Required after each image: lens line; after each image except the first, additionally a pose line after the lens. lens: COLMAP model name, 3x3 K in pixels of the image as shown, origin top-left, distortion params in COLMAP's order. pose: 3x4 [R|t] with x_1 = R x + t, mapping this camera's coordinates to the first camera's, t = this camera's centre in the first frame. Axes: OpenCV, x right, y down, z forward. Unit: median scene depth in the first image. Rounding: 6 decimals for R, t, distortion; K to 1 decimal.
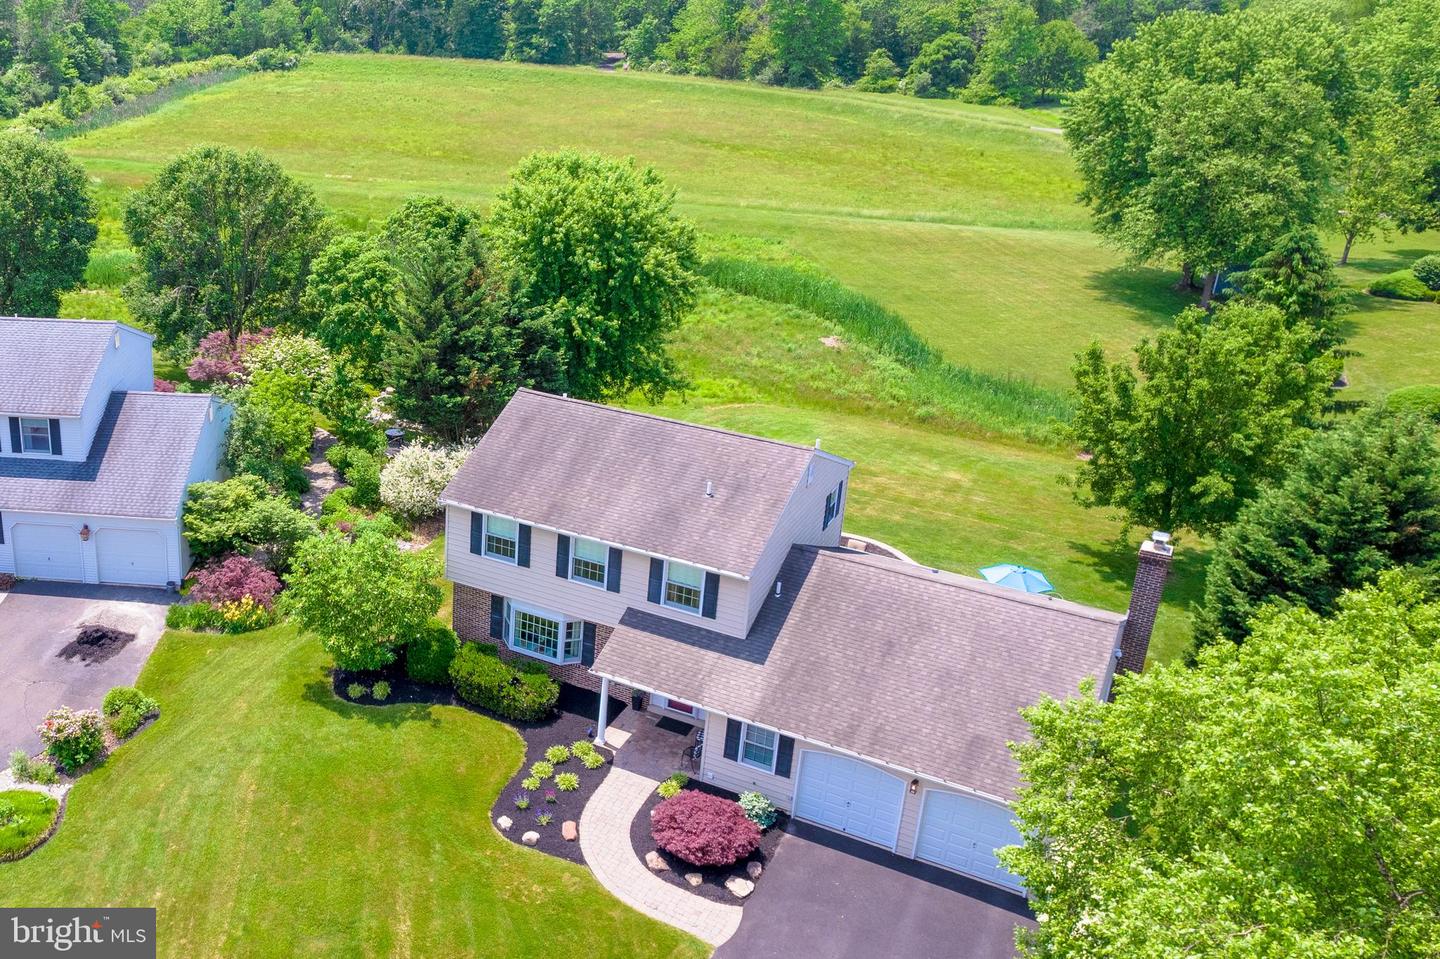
lens RADIAL K [[1394.7, 0, 354.7], [0, 1394.7, 438.3], [0, 0, 1]] dist [-0.094297, 0.126882]
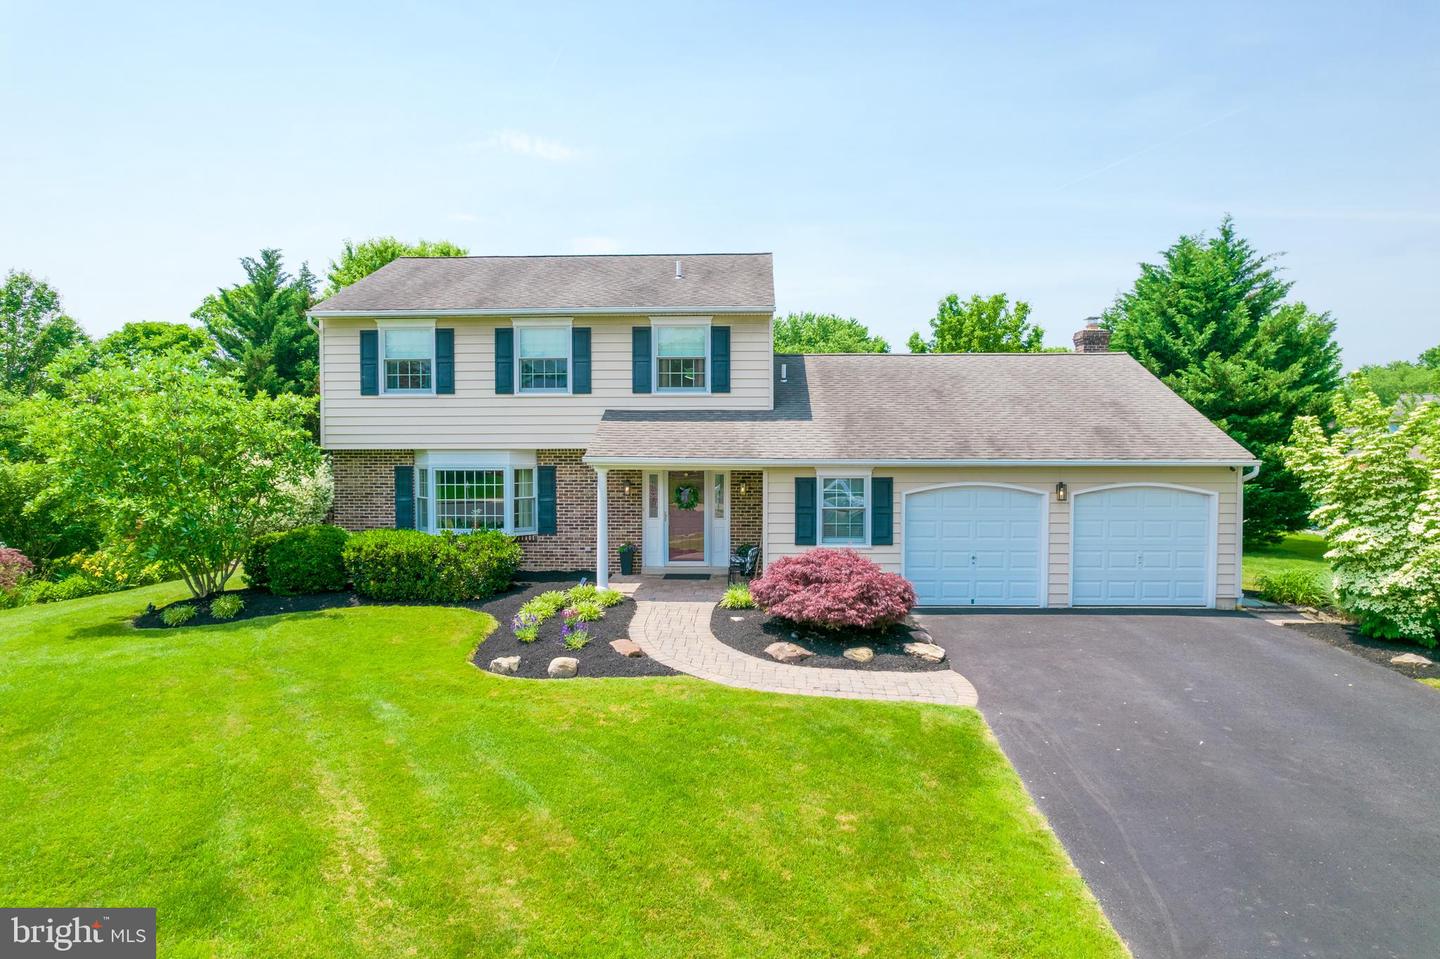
lens RADIAL K [[918.5, 0, 720.0], [0, 918.5, 479.5], [0, 0, 1]] dist [-0.080490, 0.109633]
pose [[0.846668, -0.016130, 0.531878, -0.005647], [0.185470, 0.945806, -0.266557, 0.204714], [-0.498753, 0.324333, 0.803775, 0.414502]]
